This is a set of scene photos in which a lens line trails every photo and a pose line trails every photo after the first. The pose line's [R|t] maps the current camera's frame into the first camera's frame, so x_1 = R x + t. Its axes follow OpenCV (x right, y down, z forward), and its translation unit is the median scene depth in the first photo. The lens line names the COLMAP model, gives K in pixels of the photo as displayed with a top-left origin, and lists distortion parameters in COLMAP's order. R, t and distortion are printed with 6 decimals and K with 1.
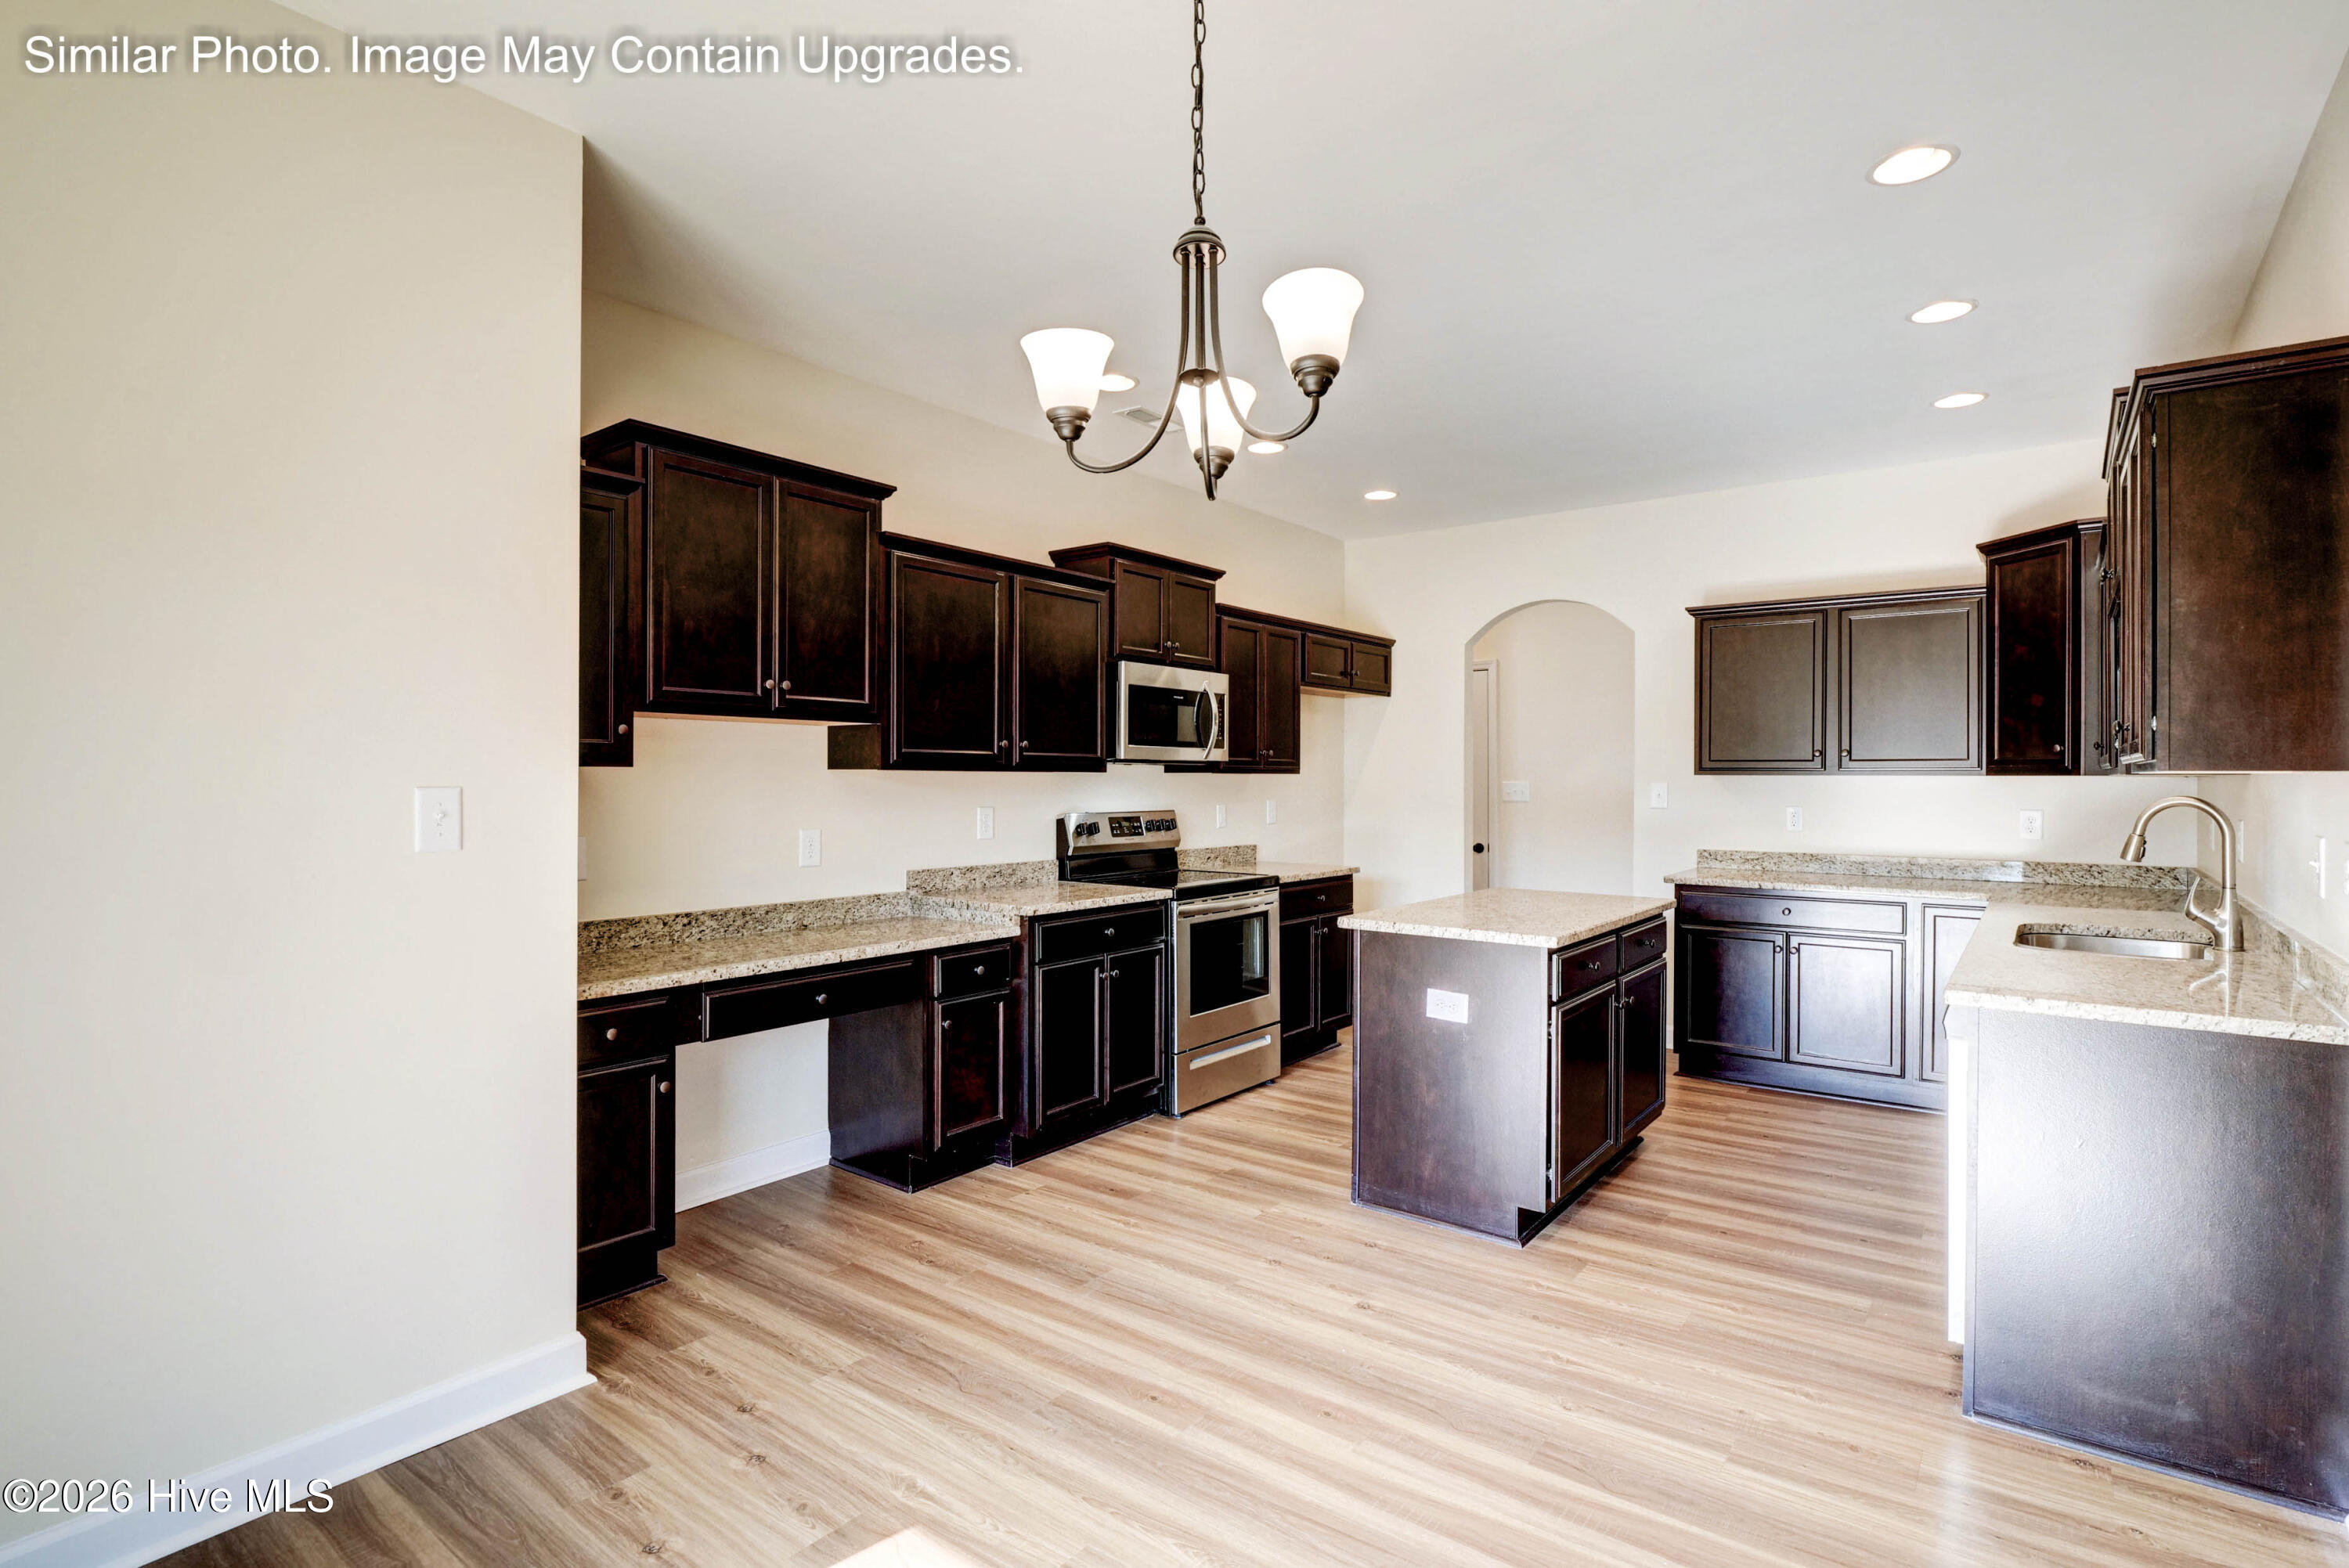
lens RADIAL K [[1137.4, 0, 1172.9], [0, 1137.4, 791.4], [0, 0, 1]] dist [-0.001811, -0.000957]
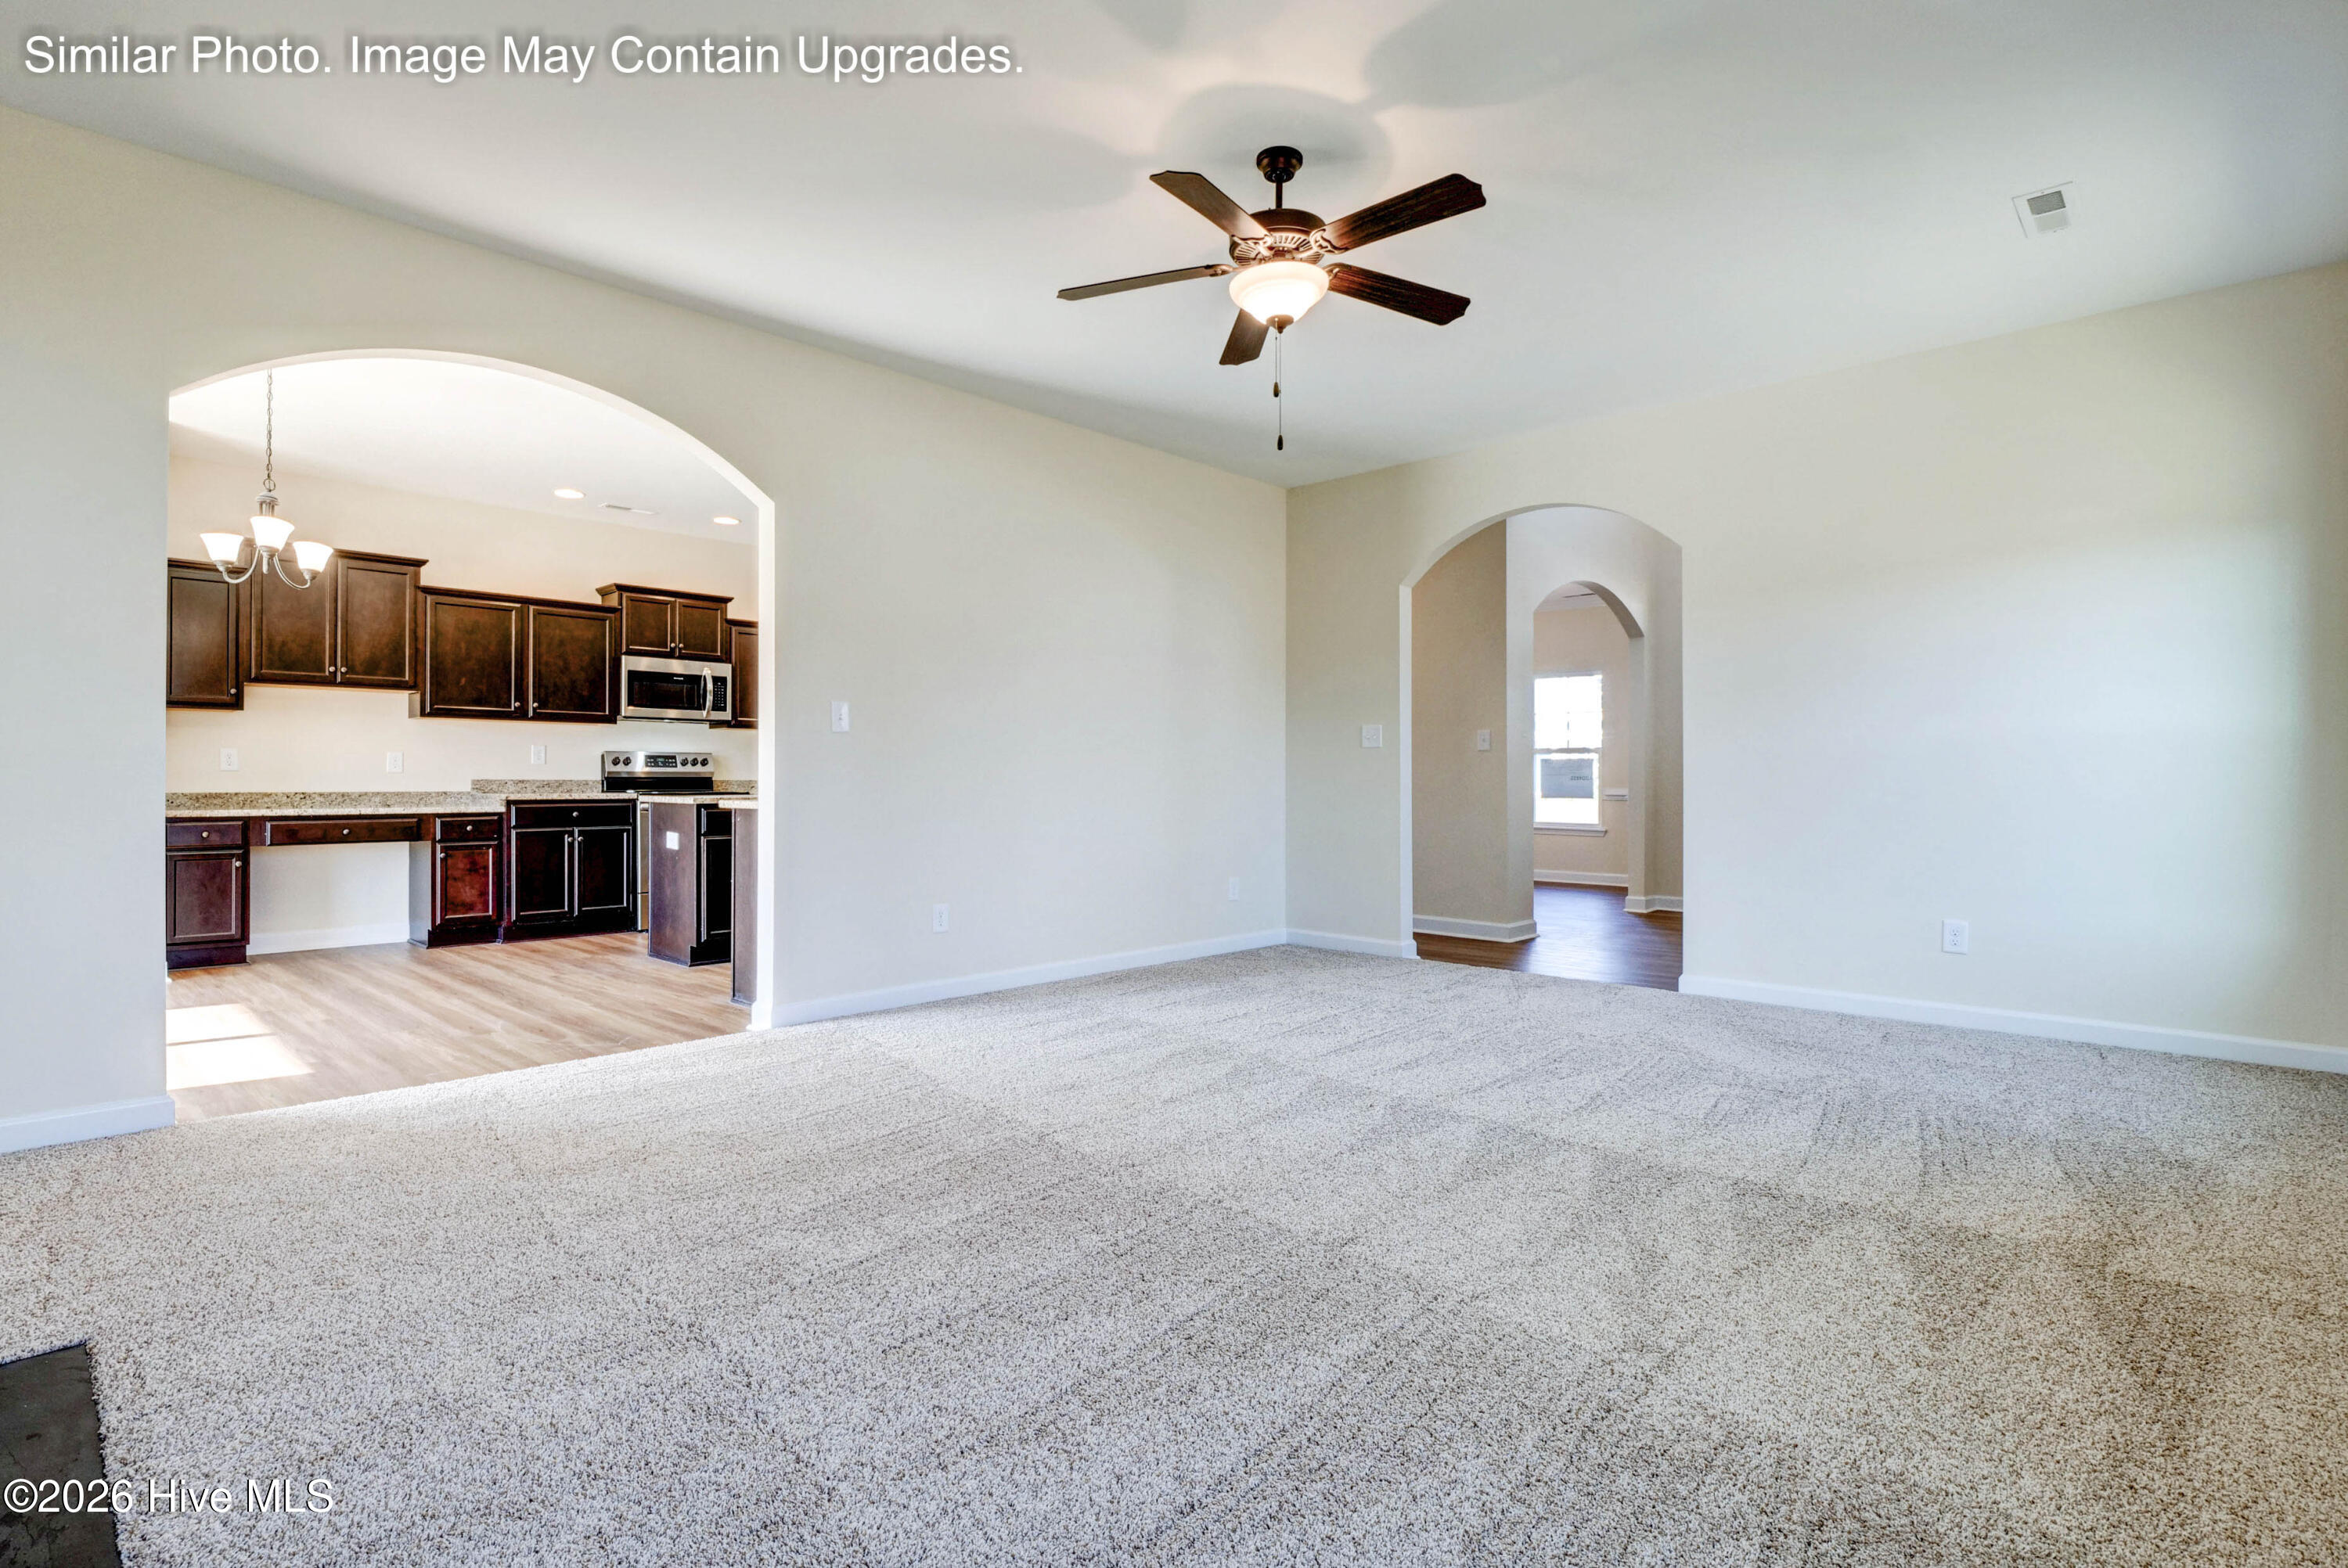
lens RADIAL K [[1136.8, 0, 1174.3], [0, 1136.8, 784.8], [0, 0, 1]] dist [-0.001811, -0.000957]
pose [[0.994998, -0.001267, -0.099888, 1.060090], [0.000599, 0.999977, -0.006718, 0.096615], [0.099895, 0.006625, 0.994976, -0.639743]]
